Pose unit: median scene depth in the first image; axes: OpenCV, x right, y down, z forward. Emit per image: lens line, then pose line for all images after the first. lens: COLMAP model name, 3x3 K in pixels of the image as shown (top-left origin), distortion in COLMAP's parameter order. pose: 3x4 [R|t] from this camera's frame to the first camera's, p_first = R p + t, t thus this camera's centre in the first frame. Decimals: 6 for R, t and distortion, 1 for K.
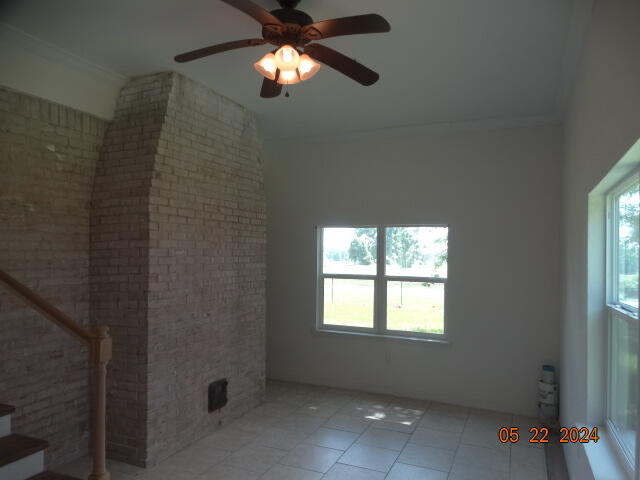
lens RADIAL K [[452.6, 0, 320.9], [0, 452.6, 244.2], [0, 0, 1]] dist [-0.001067, 0.017625]
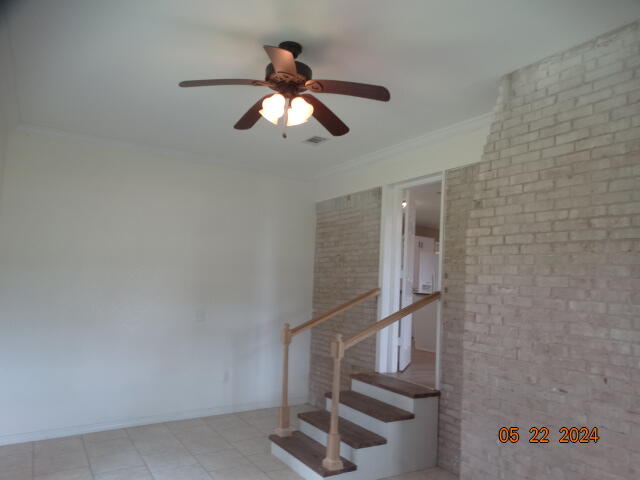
lens RADIAL K [[452.6, 0, 321.0], [0, 452.6, 238.6], [0, 0, 1]] dist [-0.001067, 0.017625]
pose [[-0.541663, -0.107829, -0.833651, 0.543648], [-0.031497, 0.993645, -0.108058, 0.024085], [0.840006, -0.032274, -0.541617, 1.172570]]
